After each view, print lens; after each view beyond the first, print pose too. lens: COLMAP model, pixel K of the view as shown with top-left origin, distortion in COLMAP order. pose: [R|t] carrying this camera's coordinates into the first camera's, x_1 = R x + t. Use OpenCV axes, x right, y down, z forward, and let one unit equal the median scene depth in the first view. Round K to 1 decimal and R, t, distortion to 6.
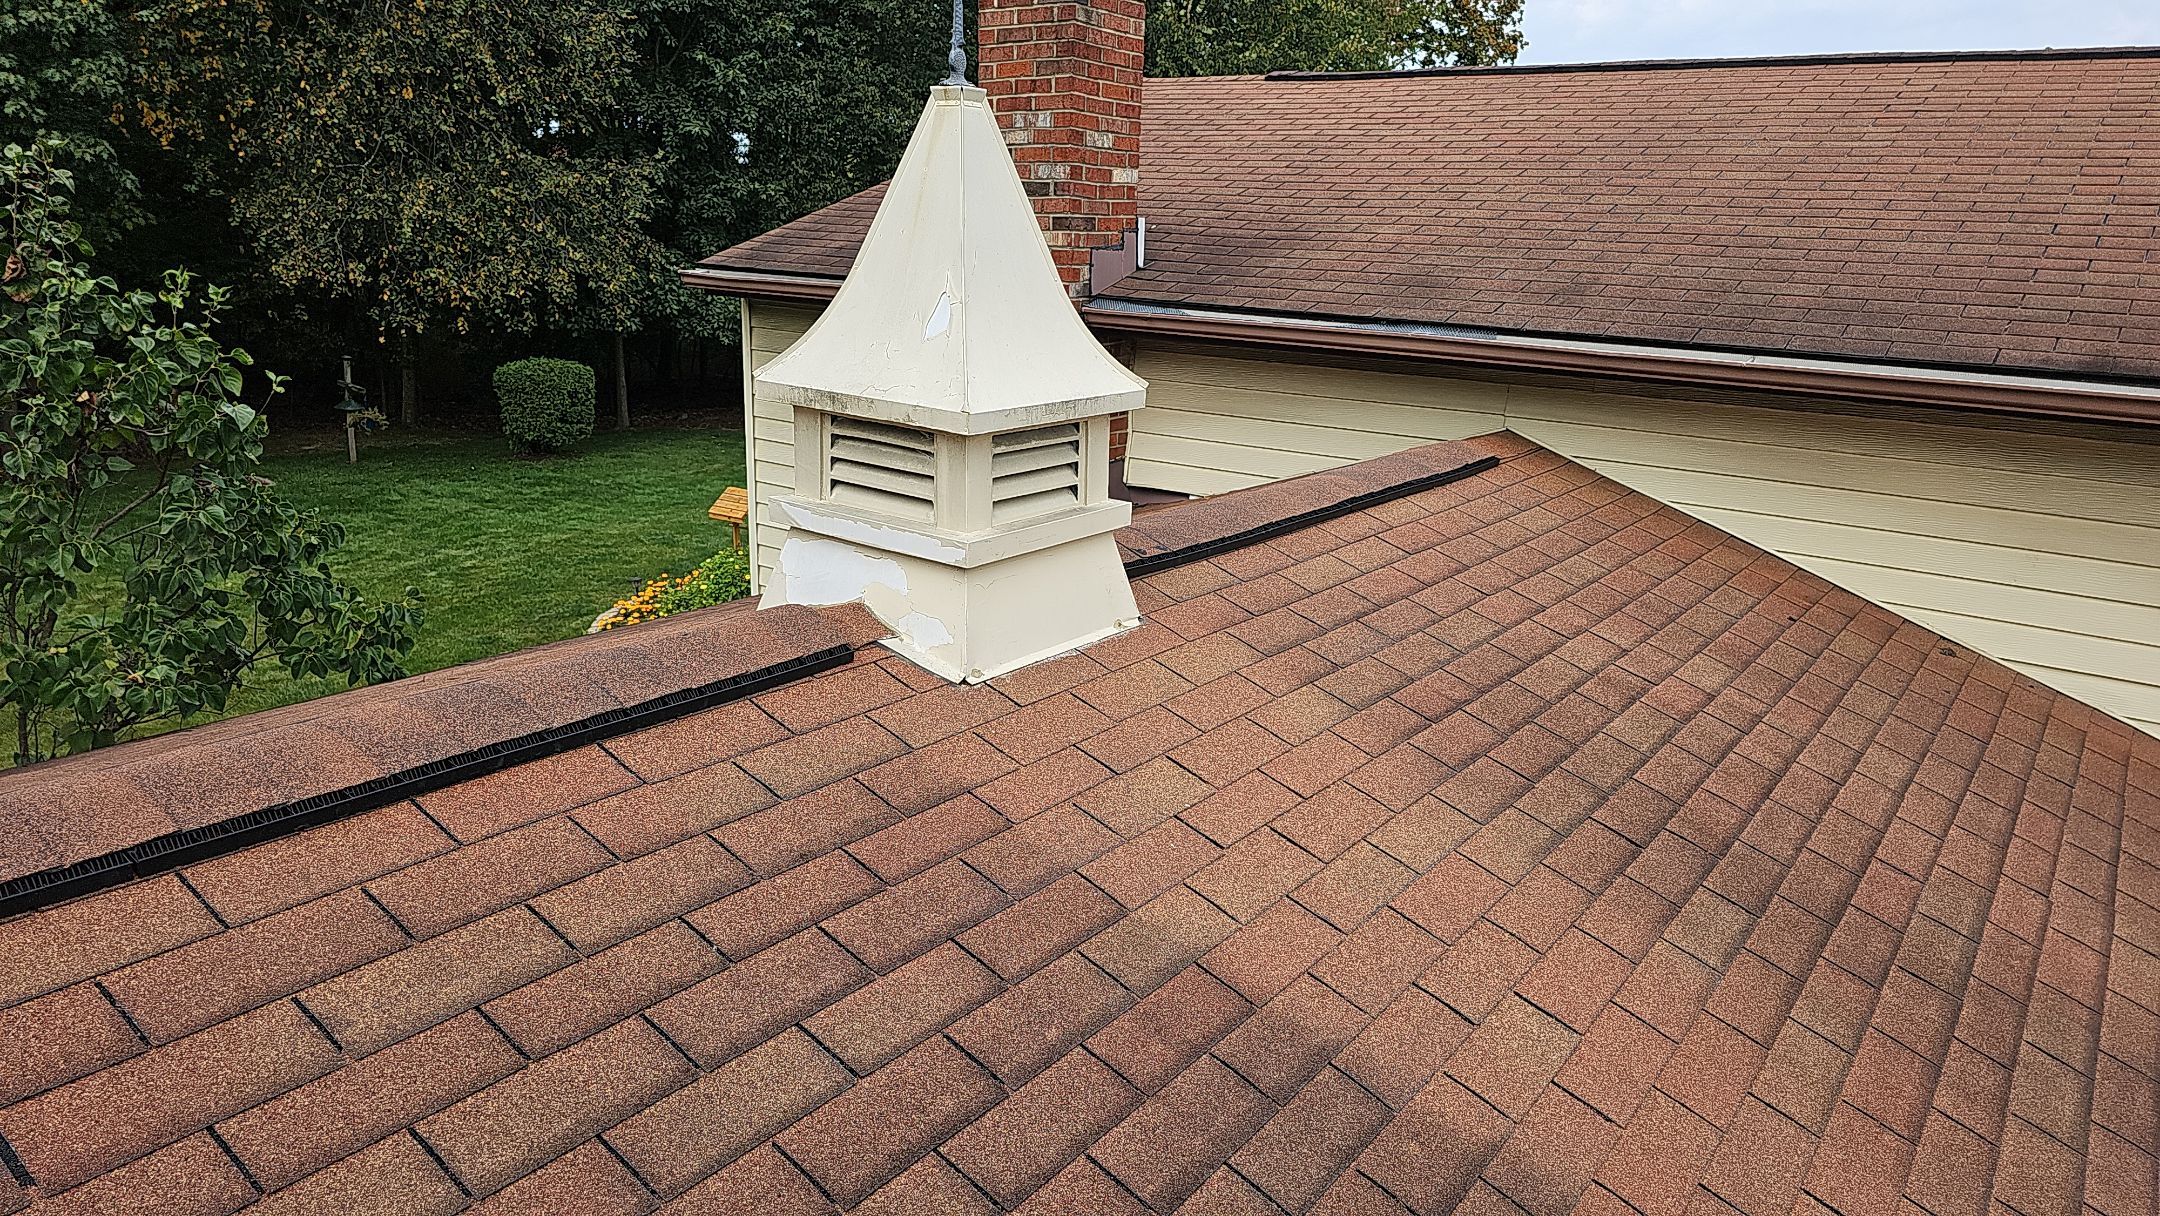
lens RADIAL K [[1433.8, 0, 1108.7], [0, 1433.8, 658.5], [0, 0, 1]] dist [0.093959, -0.098273]
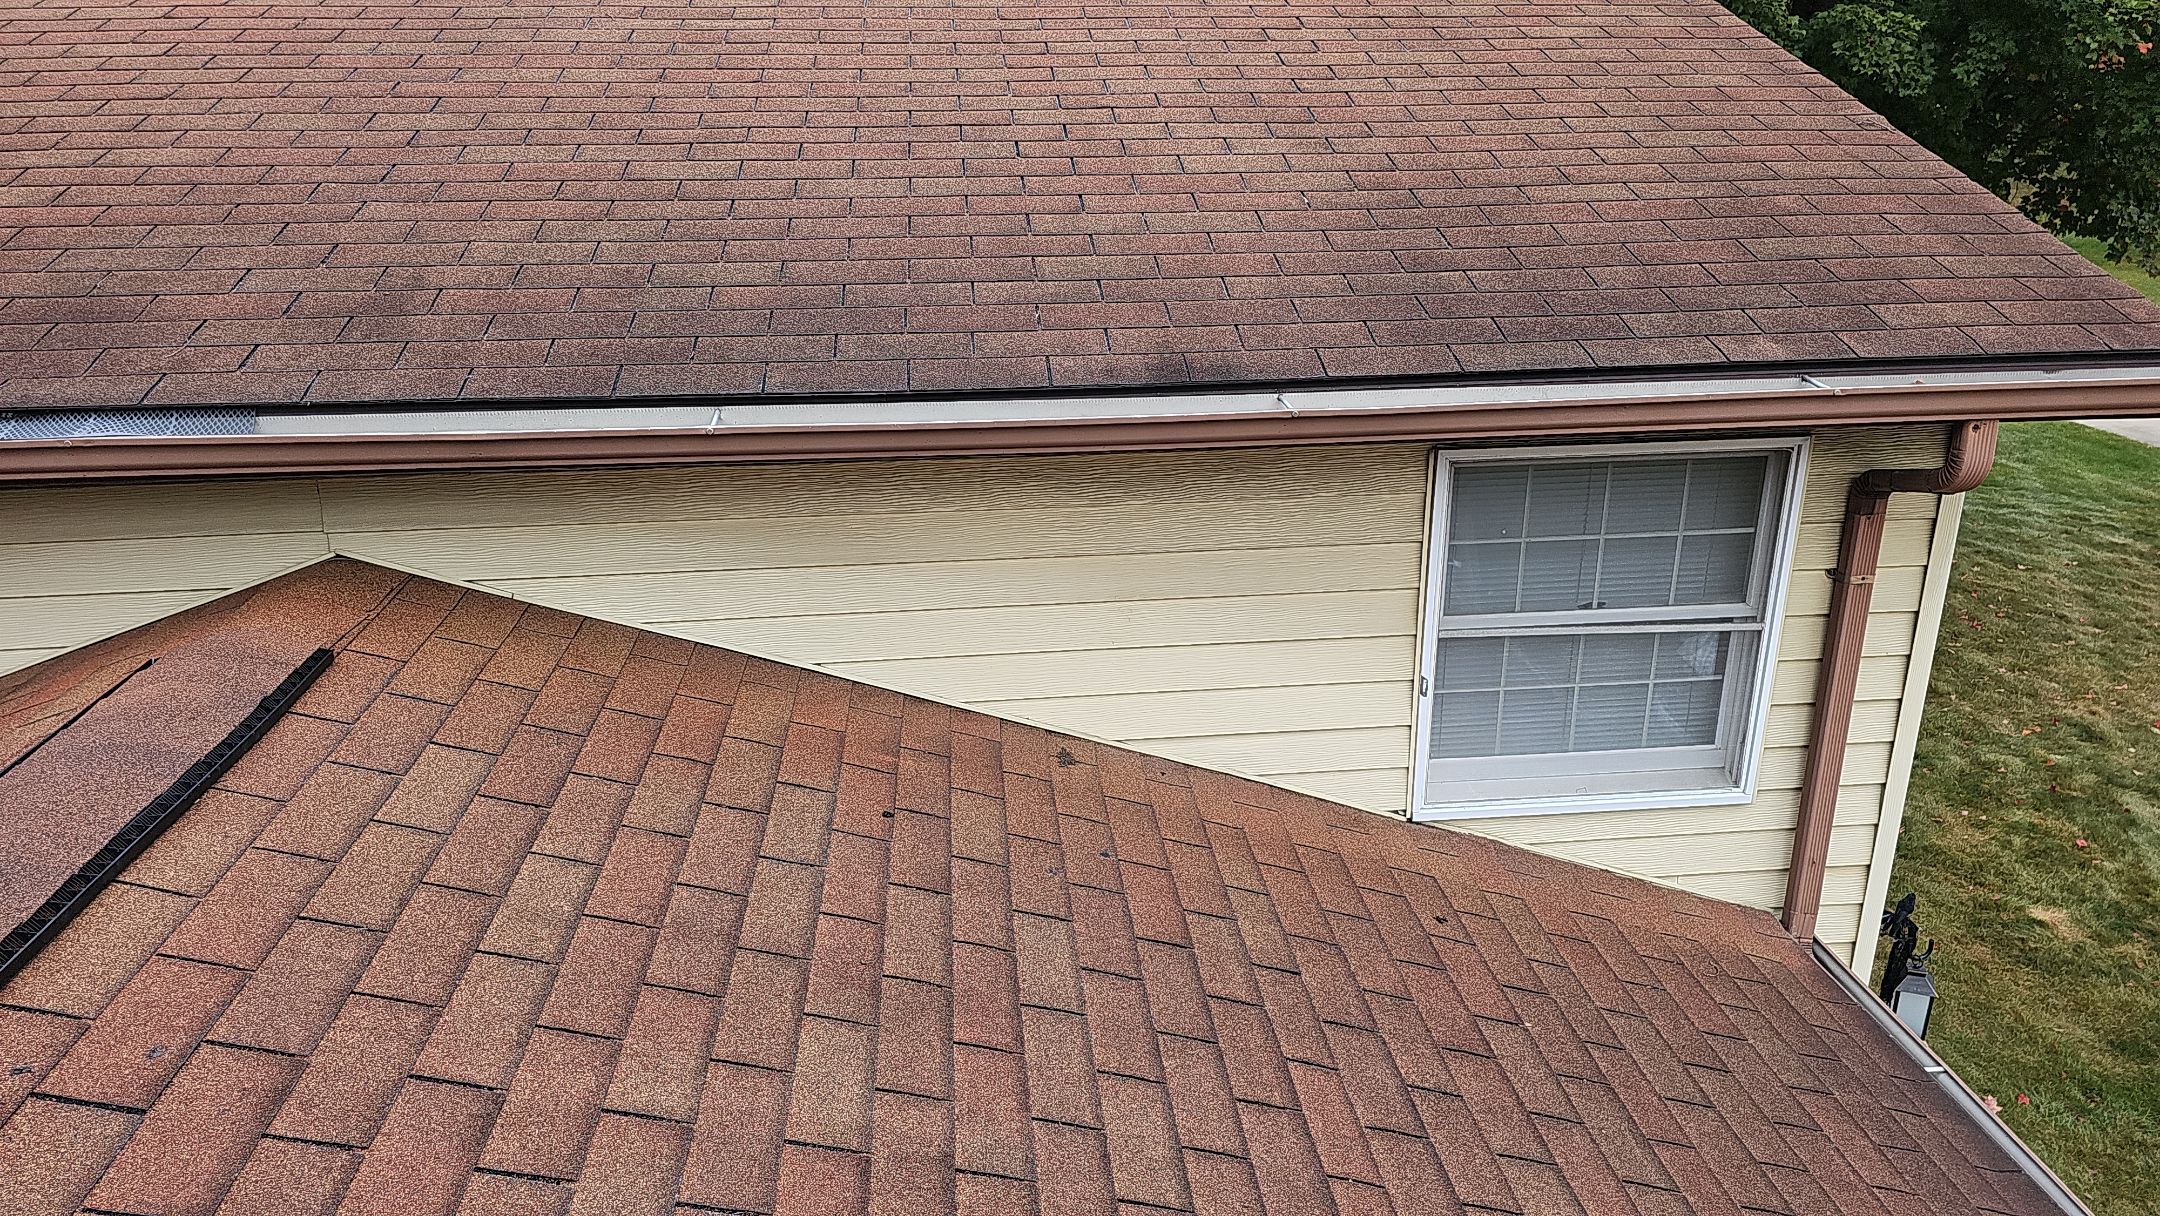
lens RADIAL K [[1442.9, 0, 1074.2], [0, 1442.9, 610.8], [0, 0, 1]] dist [0.090932, -0.090602]
pose [[0.760221, -0.268089, 0.591770, 0.151091], [0.227198, 0.963079, 0.144431, -0.157909], [-0.608642, 0.024649, 0.793062, 0.375628]]
